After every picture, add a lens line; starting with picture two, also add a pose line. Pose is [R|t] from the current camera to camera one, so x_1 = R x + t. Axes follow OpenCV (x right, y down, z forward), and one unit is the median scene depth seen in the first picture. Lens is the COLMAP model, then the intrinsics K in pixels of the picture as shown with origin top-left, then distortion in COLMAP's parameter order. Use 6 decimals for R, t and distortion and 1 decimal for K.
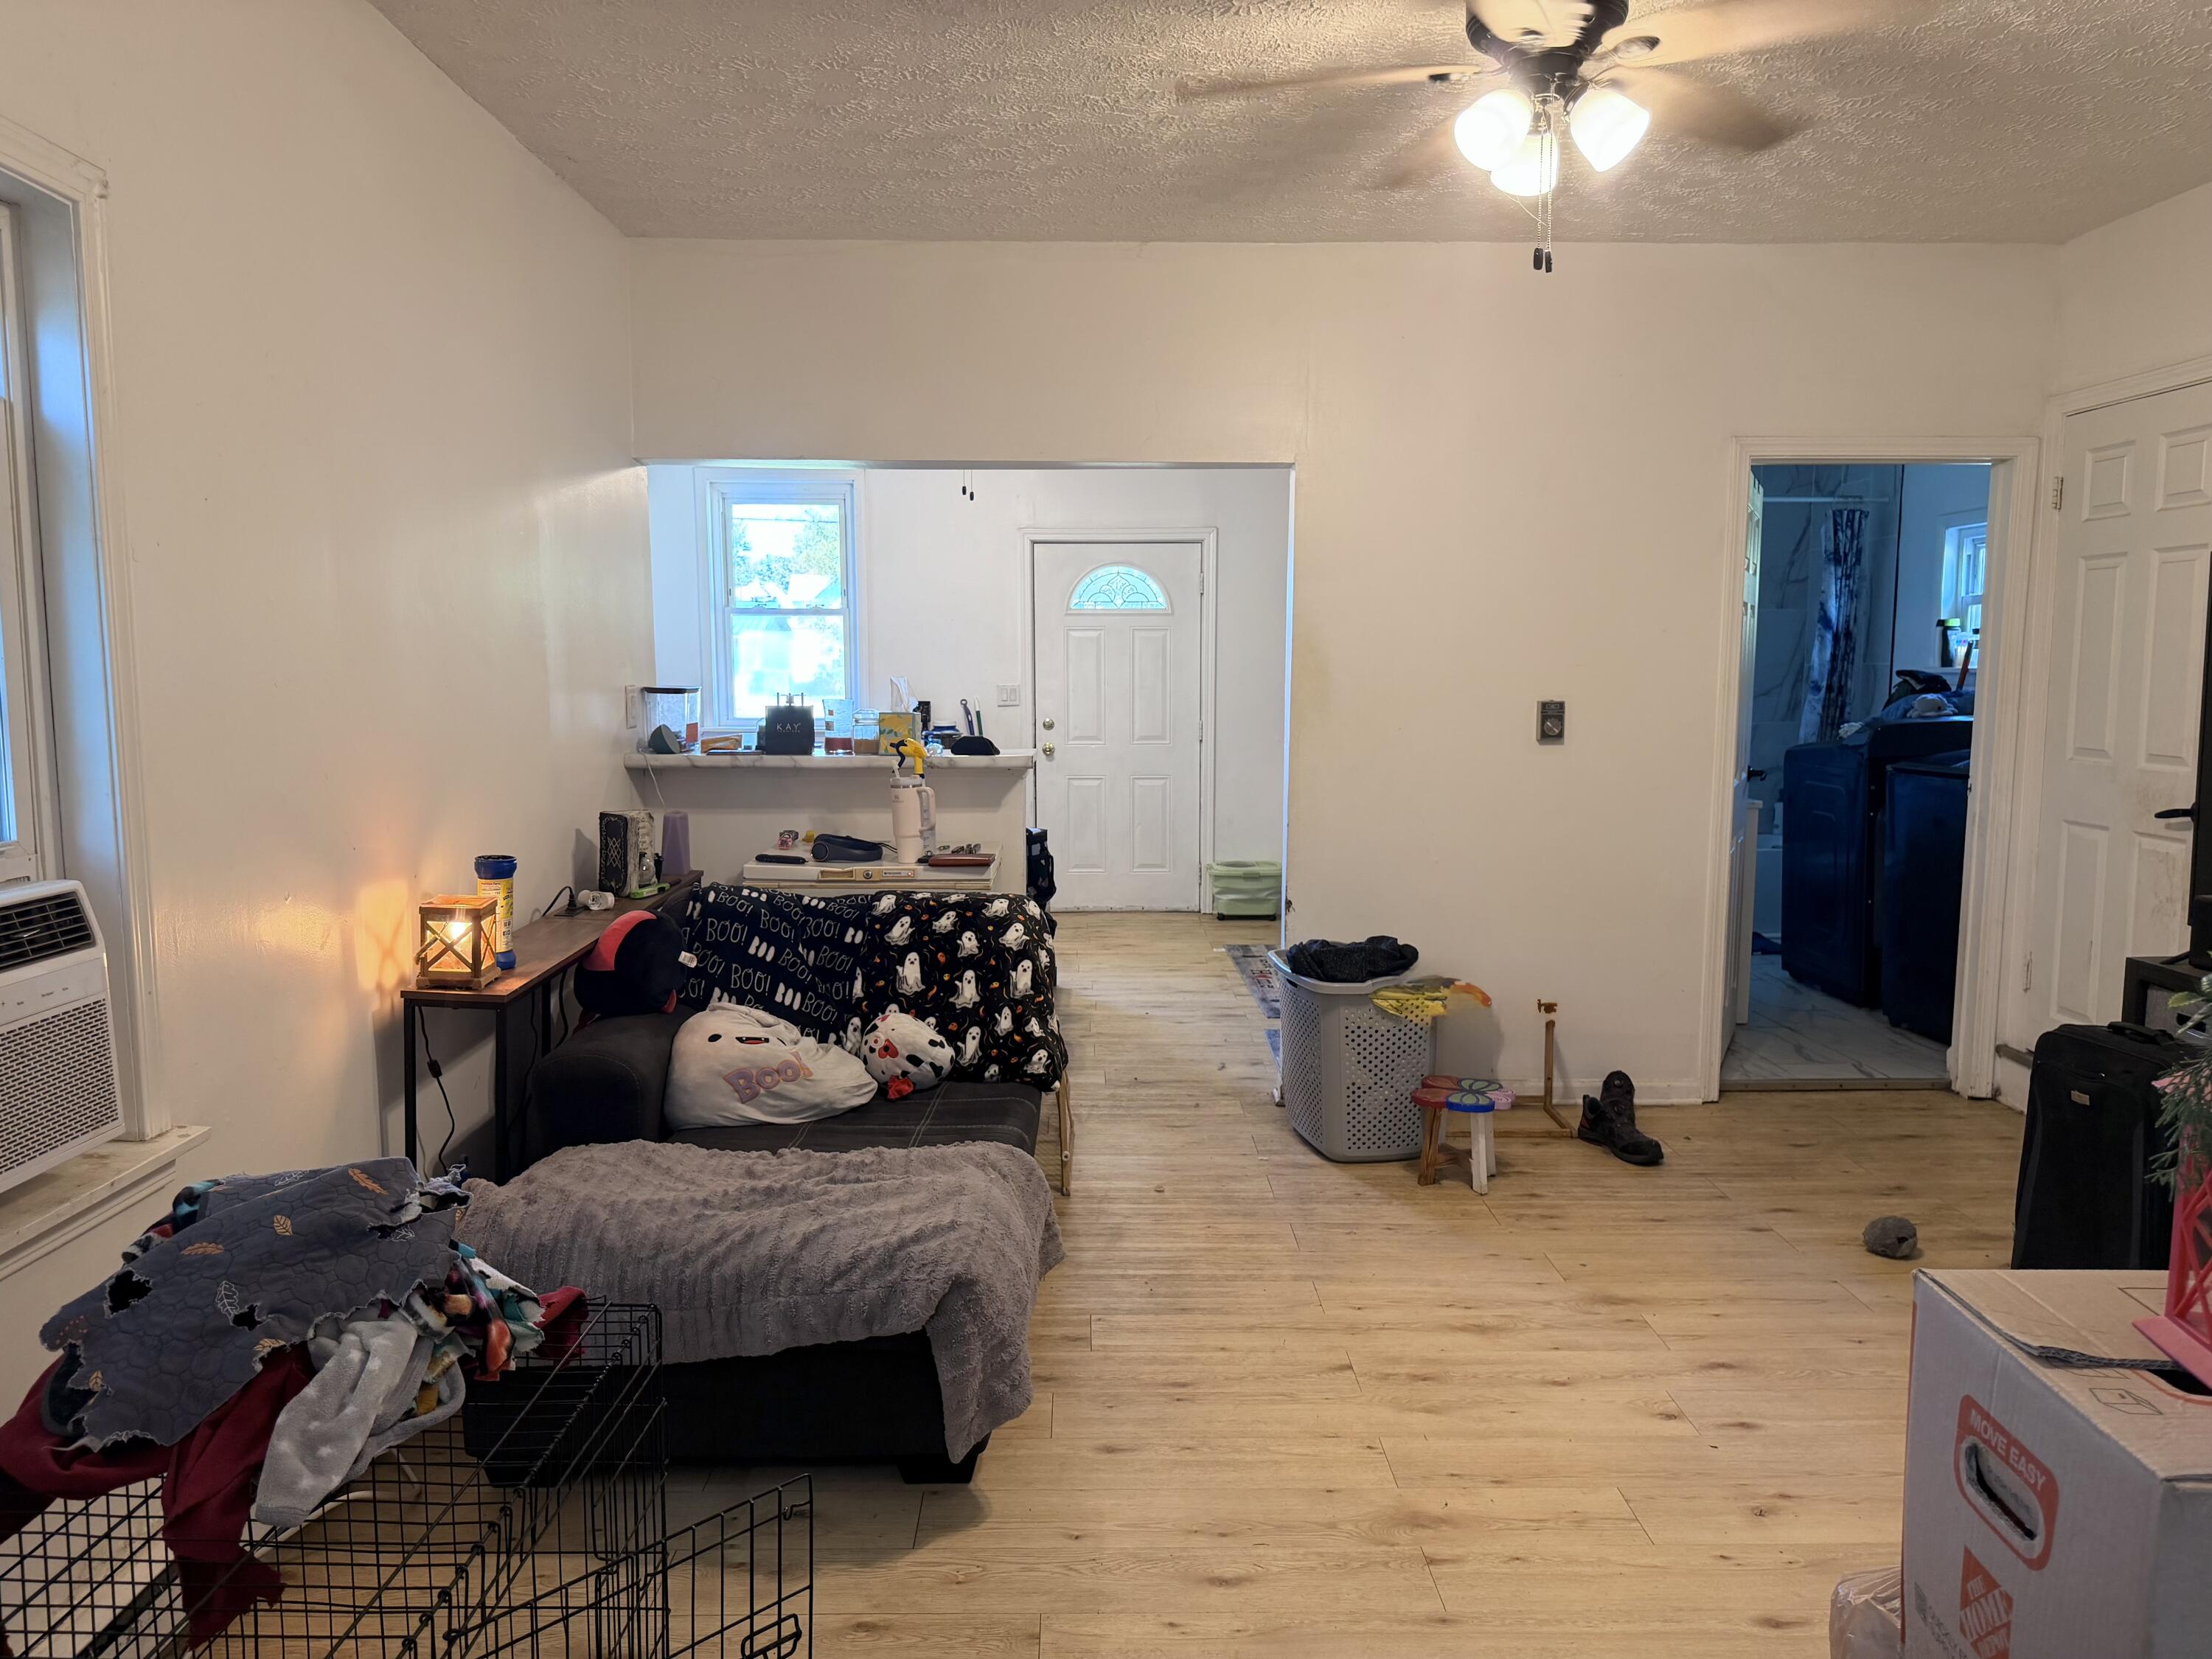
lens RADIAL K [[1542.1, 0, 1110.4], [0, 1542.1, 823.9], [0, 0, 1]] dist [0.021833, -0.028104]
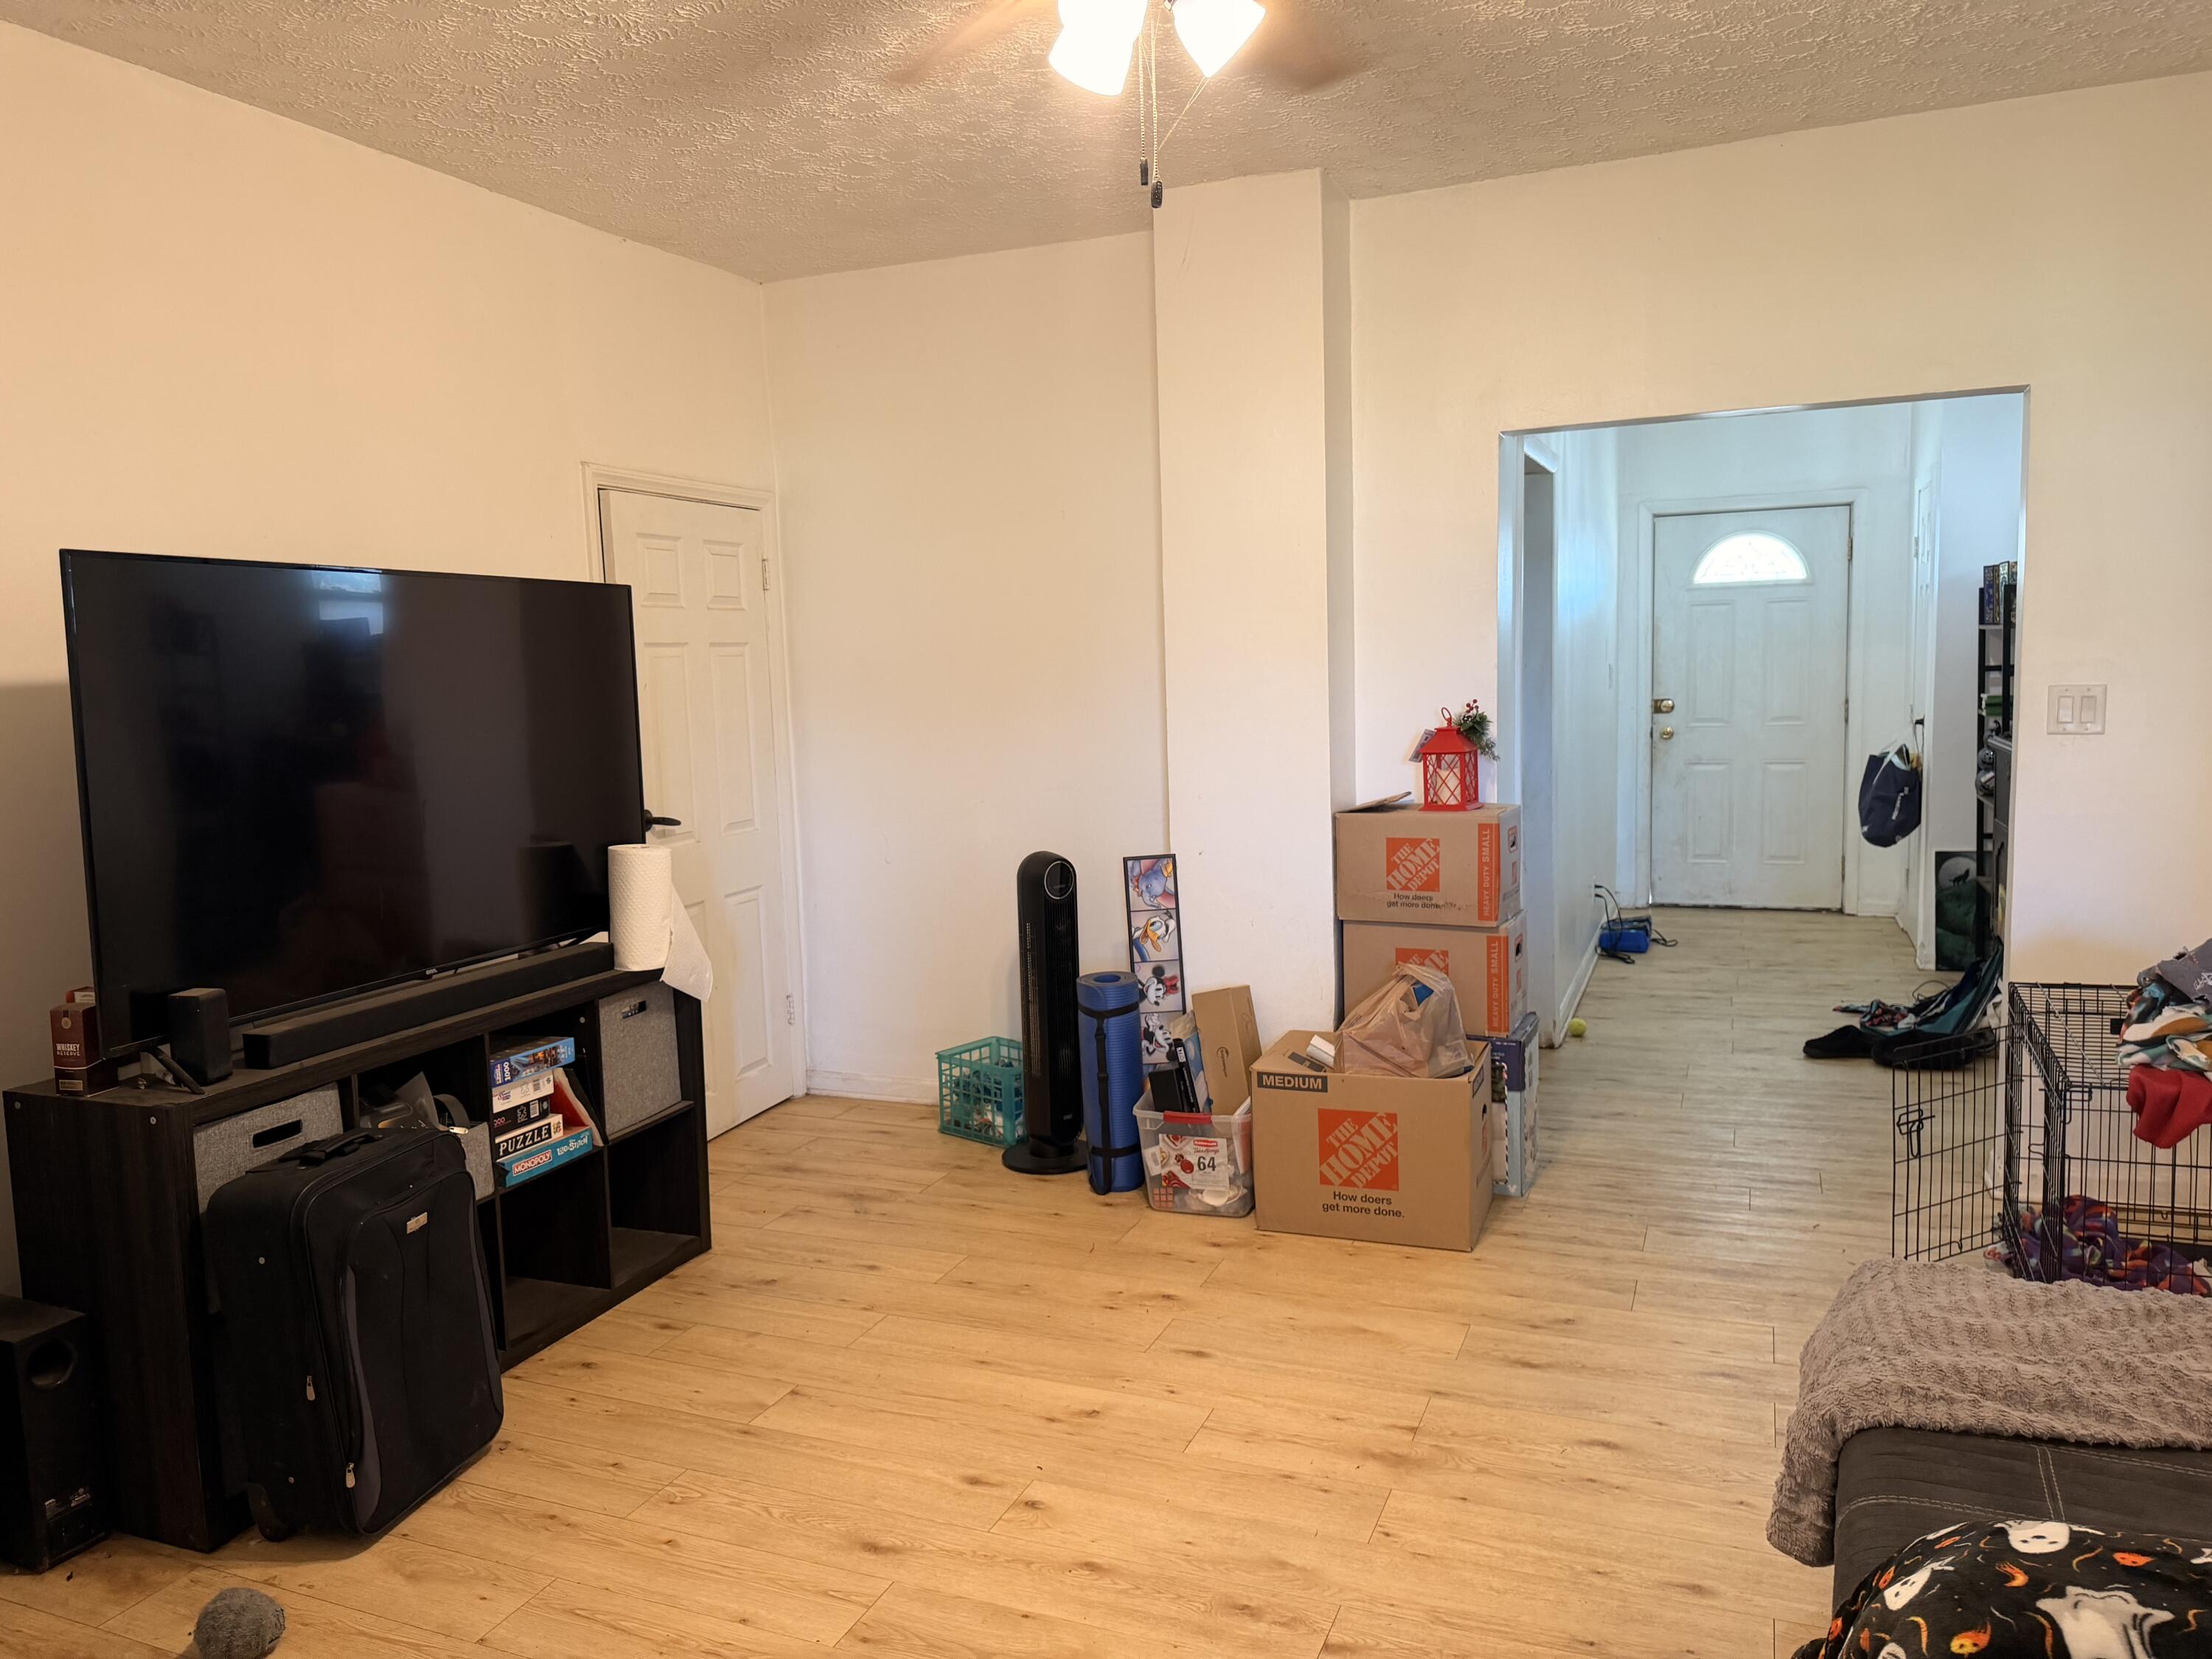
lens RADIAL K [[1542.1, 0, 1107.0], [0, 1542.1, 836.4], [0, 0, 1]] dist [0.021833, -0.028104]
pose [[-0.914290, -0.019705, 0.404581, -0.024268], [0.072694, 0.974618, 0.211745, -0.120885], [-0.398484, 0.223006, -0.889651, 1.105551]]
